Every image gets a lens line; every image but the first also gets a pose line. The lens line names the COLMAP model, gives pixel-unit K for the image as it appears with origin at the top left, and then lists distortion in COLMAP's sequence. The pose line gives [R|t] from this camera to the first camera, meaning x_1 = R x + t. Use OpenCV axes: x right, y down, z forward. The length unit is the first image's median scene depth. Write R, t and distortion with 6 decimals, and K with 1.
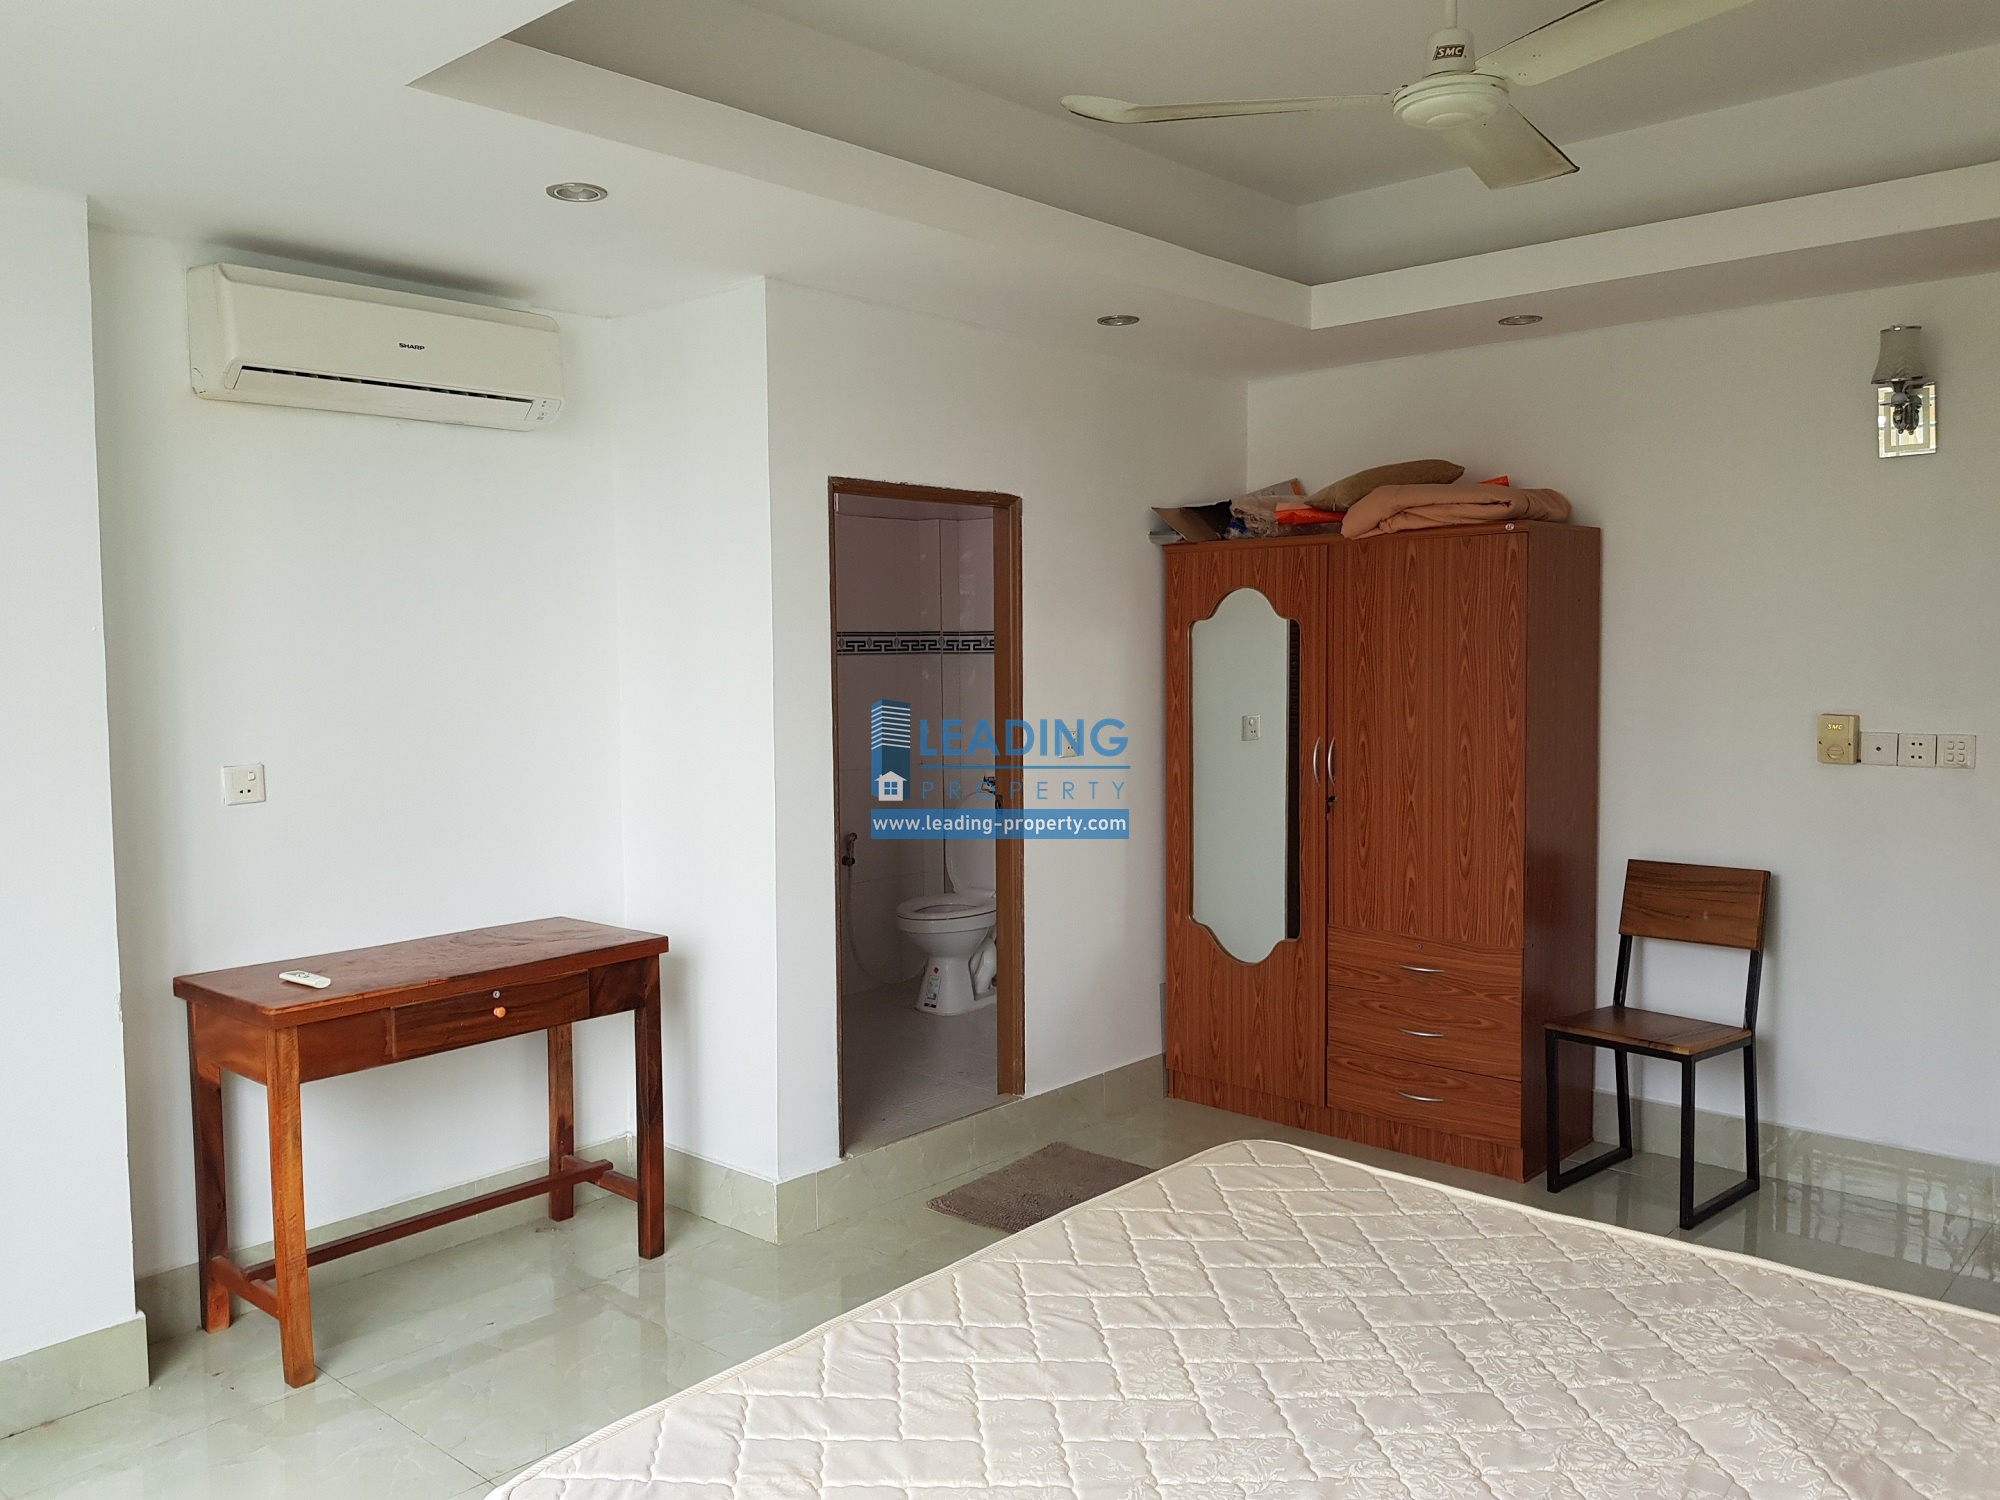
lens RADIAL K [[1542.4, 0, 1000.0], [0, 1542.4, 750.0], [0, 0, 1]] dist [0.006063, -0.006371]
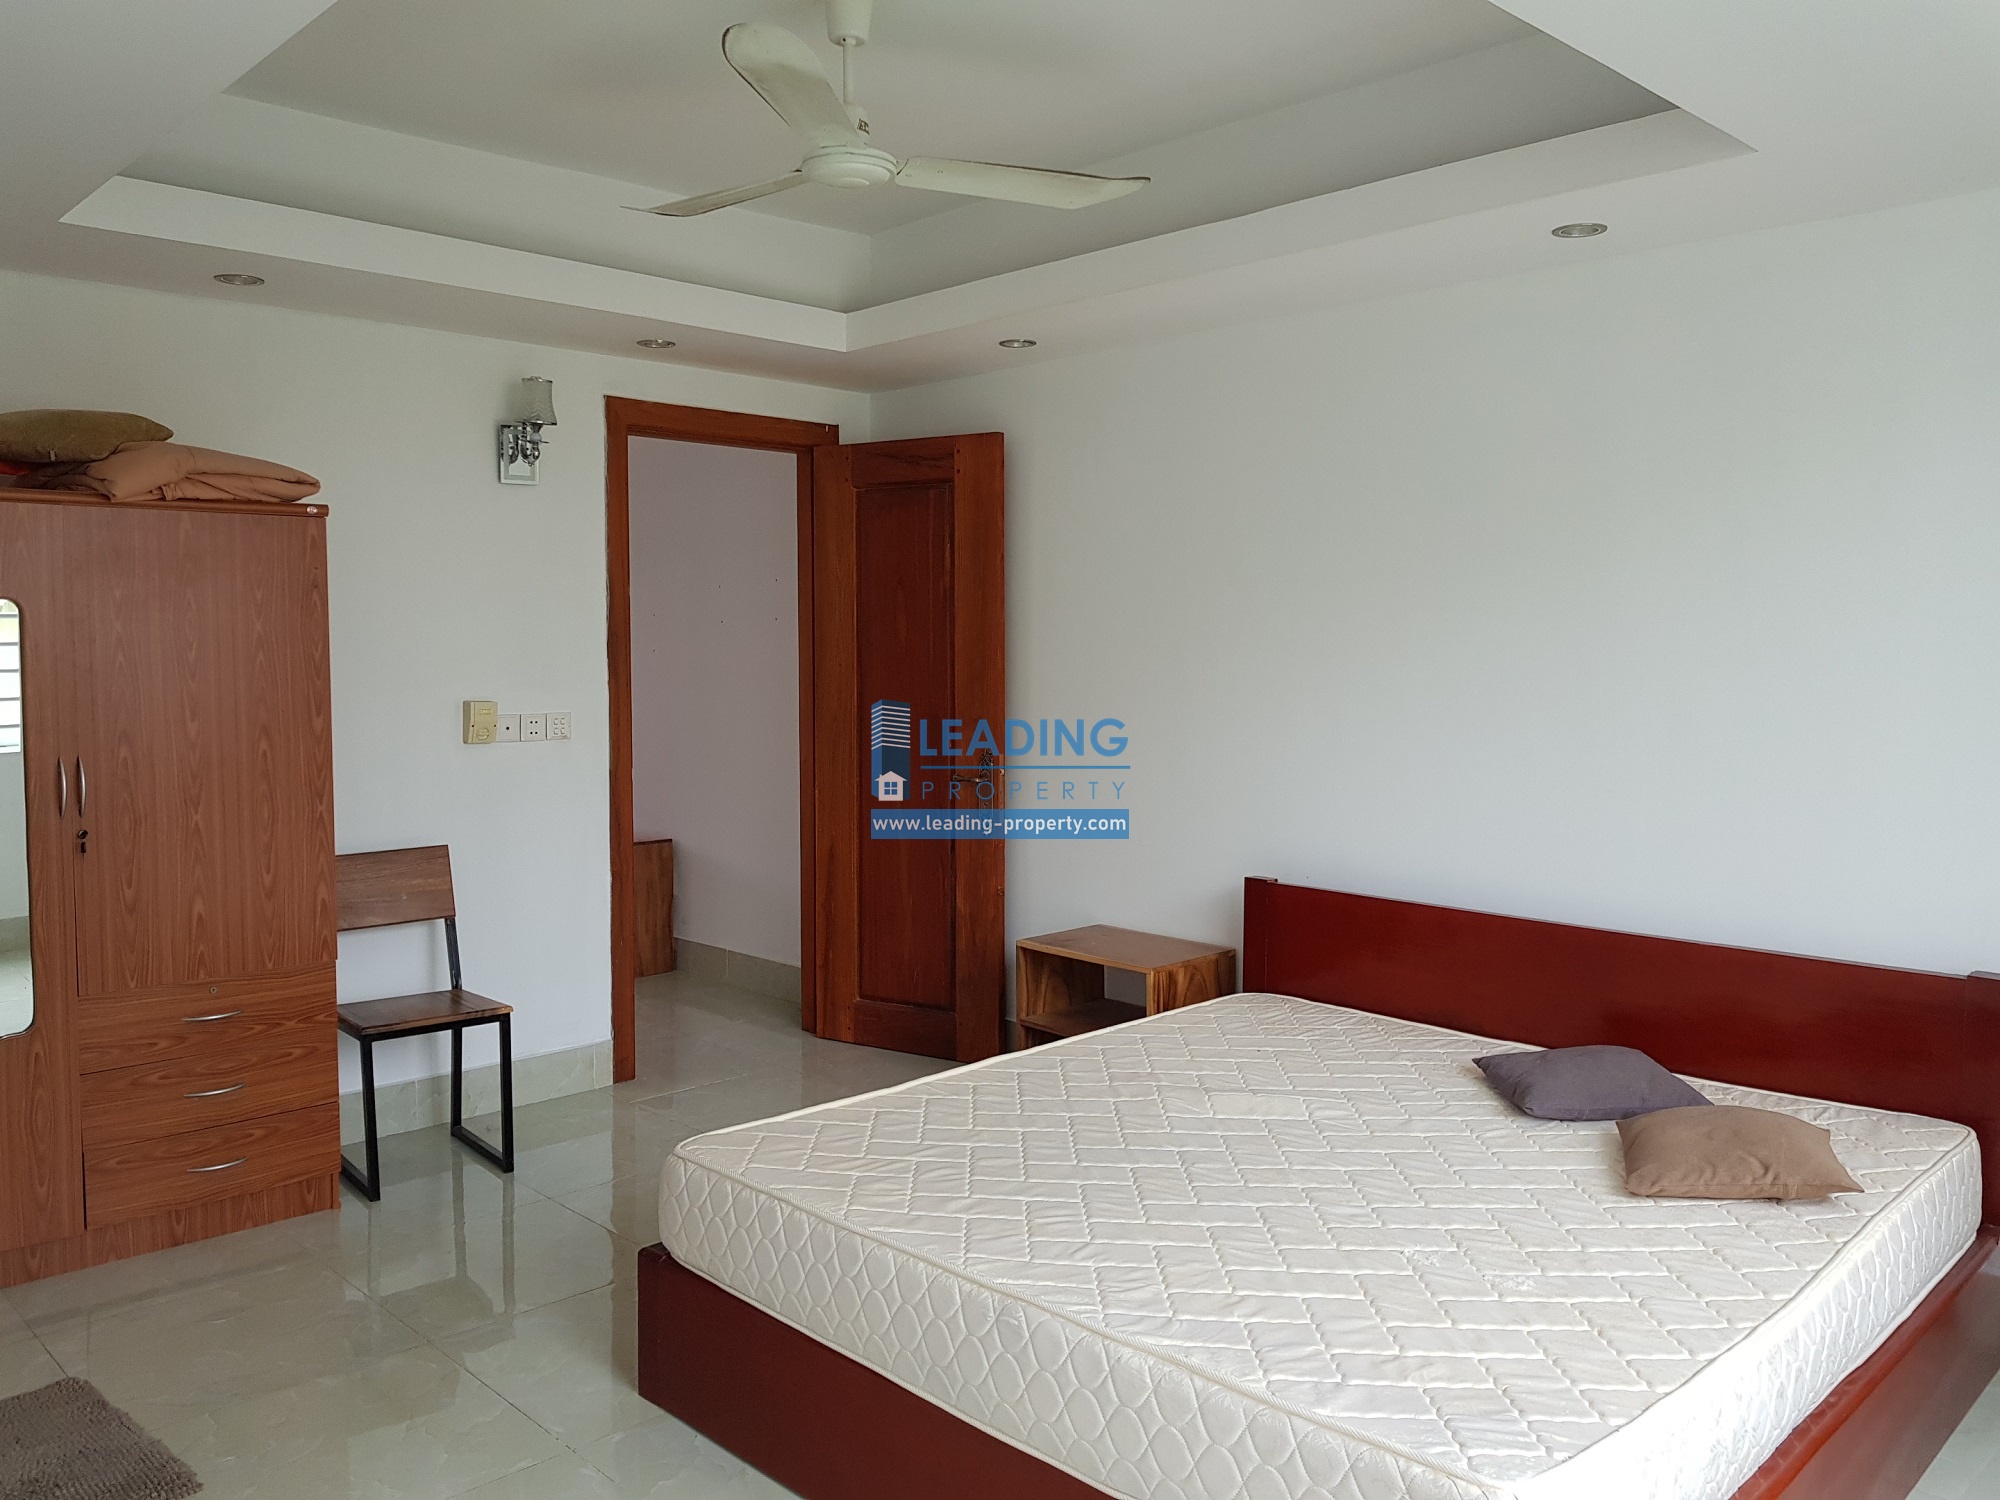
lens RADIAL K [[1507.4, 0, 1000.0], [0, 1507.4, 750.0], [0, 0, 1]] dist [-0.003453, -0.008555]
pose [[0.063470, -0.062961, 0.995996, -0.542742], [0.066243, 0.996073, 0.058745, -0.026065], [-0.995783, 0.062249, 0.067392, 0.524424]]
